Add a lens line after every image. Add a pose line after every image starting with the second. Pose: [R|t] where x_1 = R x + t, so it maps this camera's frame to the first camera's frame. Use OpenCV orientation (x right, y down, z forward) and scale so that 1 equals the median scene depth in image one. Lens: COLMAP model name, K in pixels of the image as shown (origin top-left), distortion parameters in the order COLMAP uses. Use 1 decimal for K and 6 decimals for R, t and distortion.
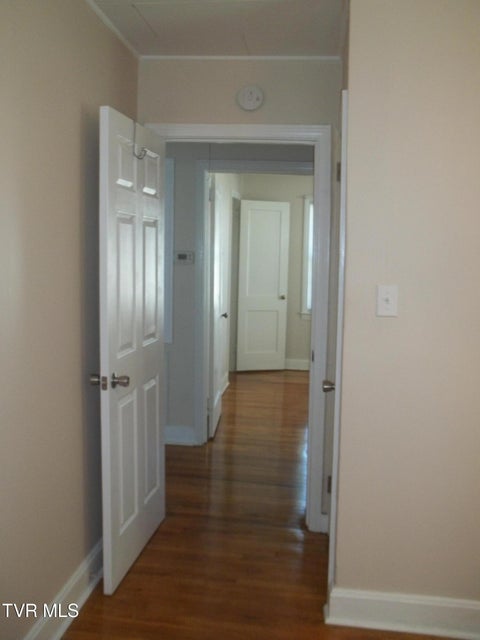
lens RADIAL K [[627.5, 0, 239.8], [0, 627.5, 304.7], [0, 0, 1]] dist [-0.117267, 0.174624]
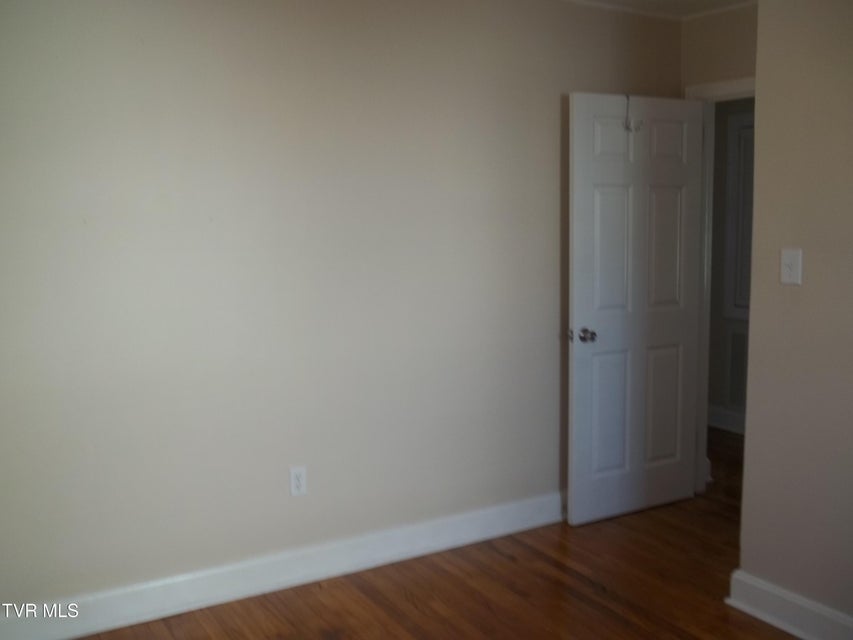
lens RADIAL K [[836.3, 0, 415.9], [0, 836.3, 331.0], [0, 0, 1]] dist [-0.117267, 0.174624]
pose [[0.633471, 0.082638, -0.769341, 0.782431], [-0.047420, 0.996558, 0.067999, 0.028310], [0.772312, -0.006593, 0.635209, -0.189899]]
